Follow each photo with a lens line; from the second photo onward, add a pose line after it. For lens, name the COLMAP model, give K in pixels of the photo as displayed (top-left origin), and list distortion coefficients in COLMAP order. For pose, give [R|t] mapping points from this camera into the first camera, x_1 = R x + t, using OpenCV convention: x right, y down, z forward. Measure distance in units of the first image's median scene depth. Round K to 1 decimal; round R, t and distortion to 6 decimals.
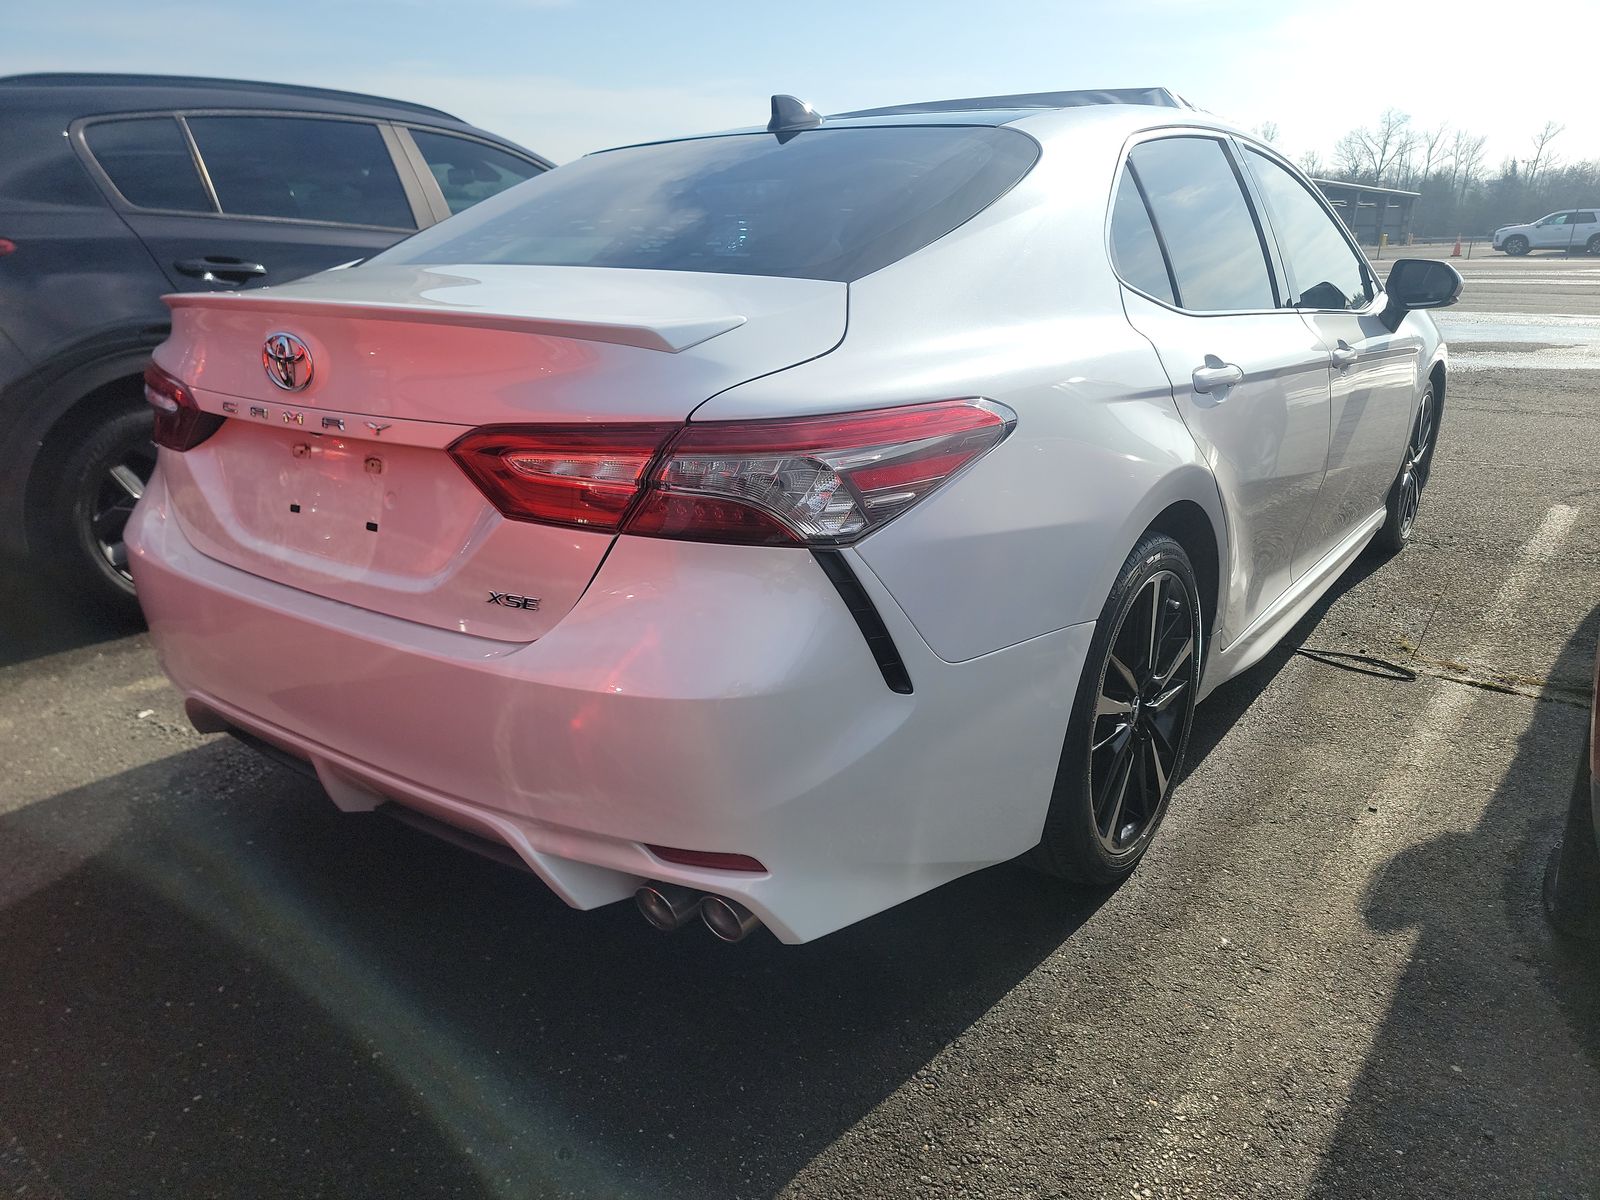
lens RADIAL K [[1114.1, 0, 803.1], [0, 1114.1, 587.9], [0, 0, 1]] dist [0.052614, -0.049676]
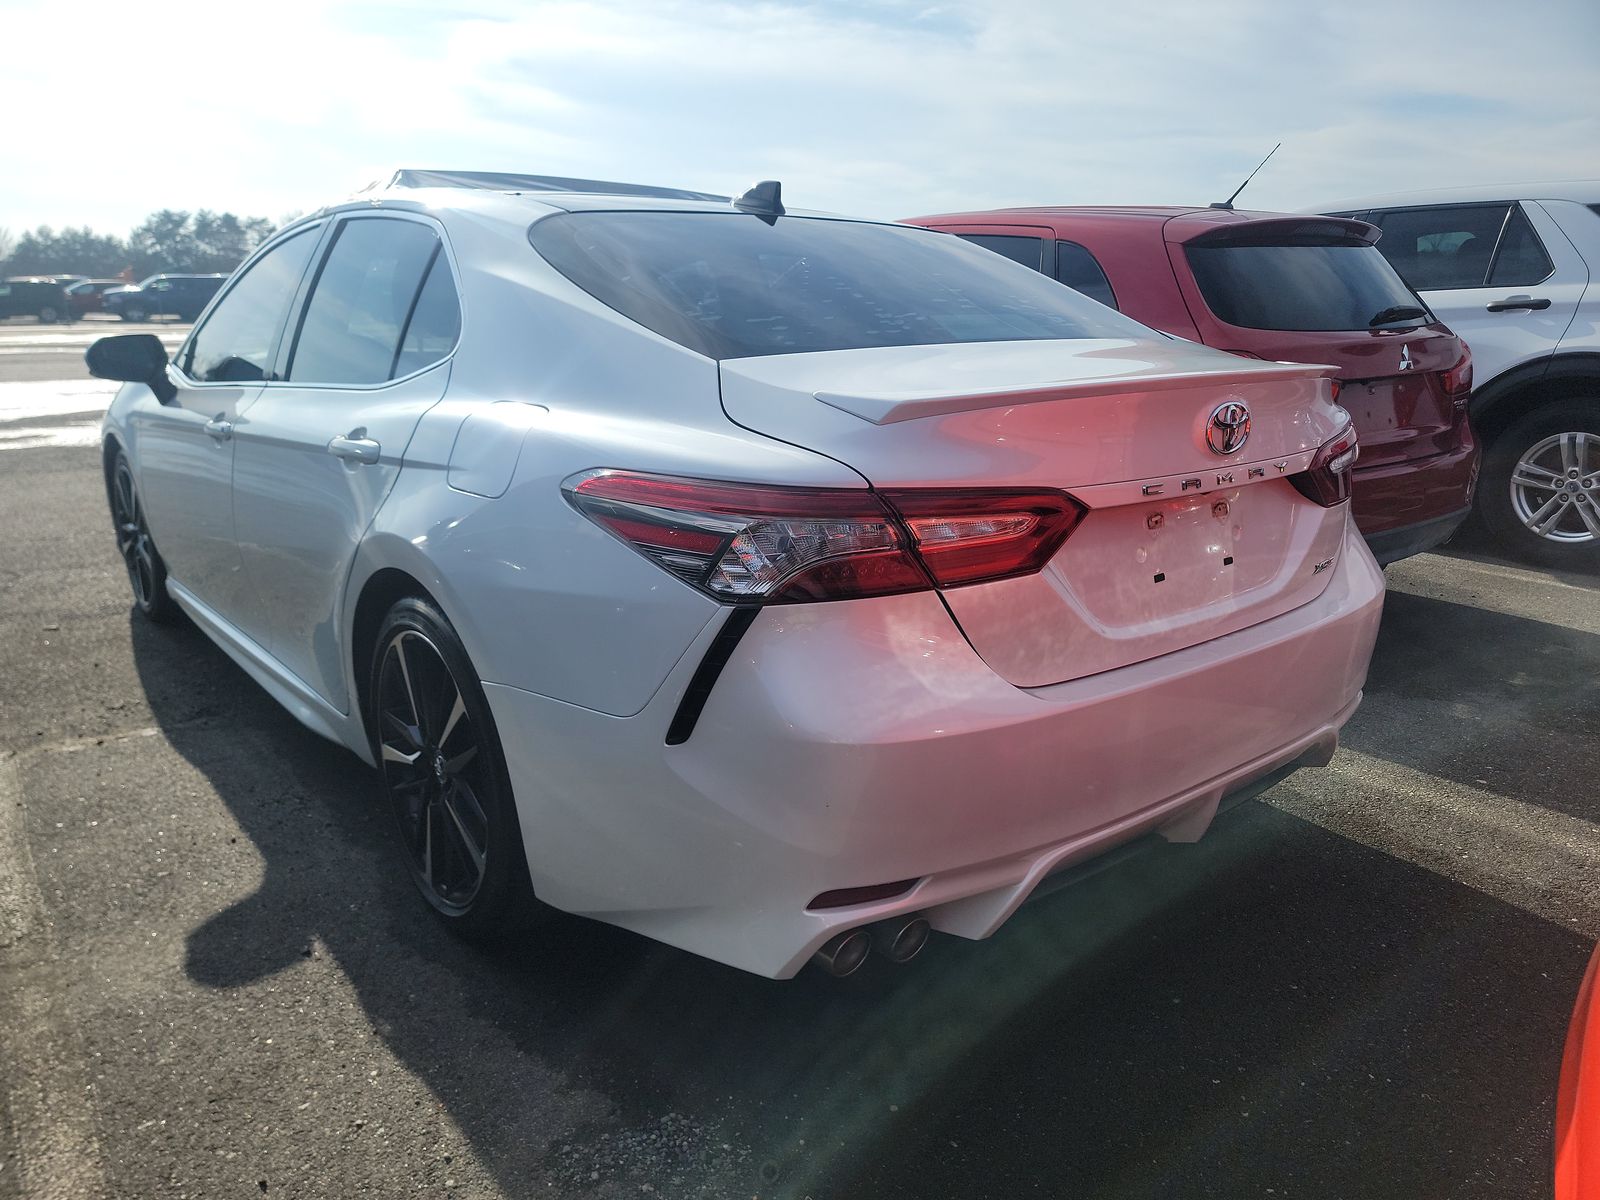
lens RADIAL K [[1114.1, 0, 798.7], [0, 1114.1, 609.3], [0, 0, 1]] dist [0.052614, -0.049676]
pose [[0.277356, -0.251297, 0.927321, -1.509737], [0.293017, 0.941329, 0.167454, -0.313745], [-0.914994, 0.225277, 0.334718, 0.969703]]
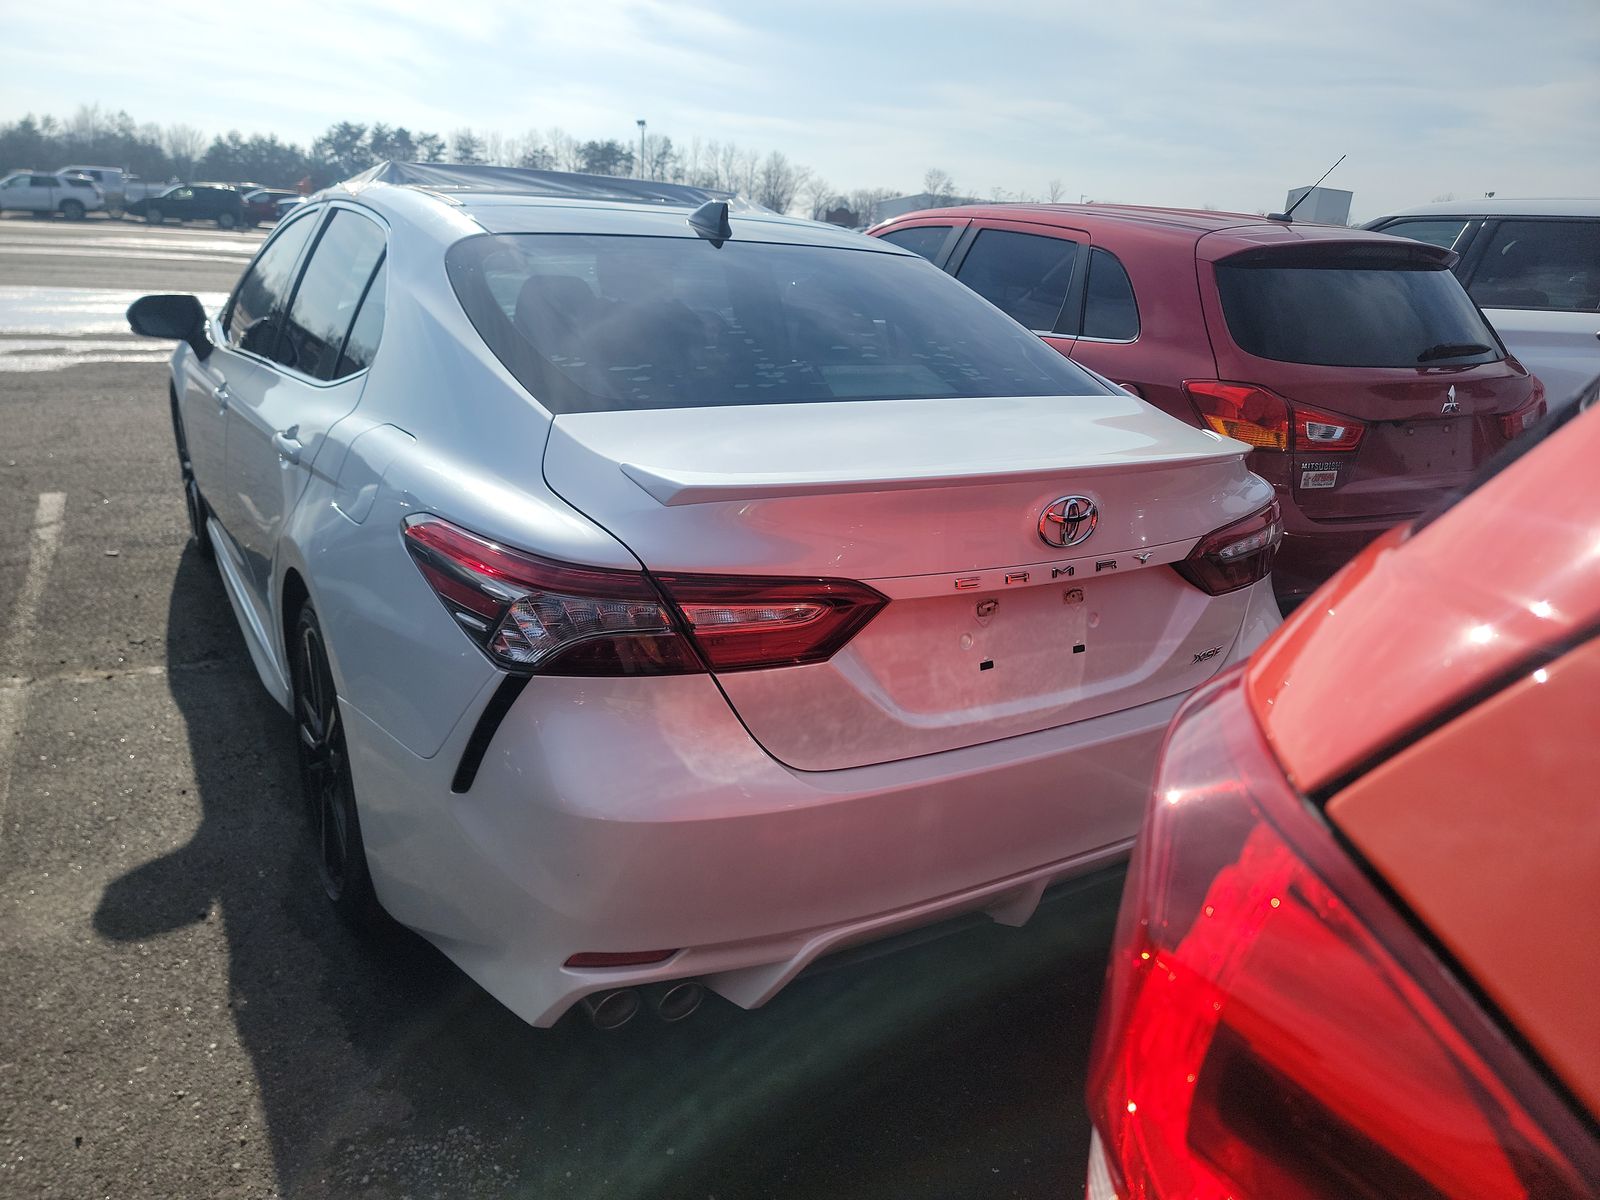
lens RADIAL K [[1114.1, 0, 799.2], [0, 1114.1, 603.1], [0, 0, 1]] dist [0.052614, -0.049676]
pose [[0.406554, -0.263192, 0.874896, -1.393589], [0.225472, 0.956892, 0.183085, -0.348982], [-0.885368, 0.122830, 0.448371, 0.694434]]
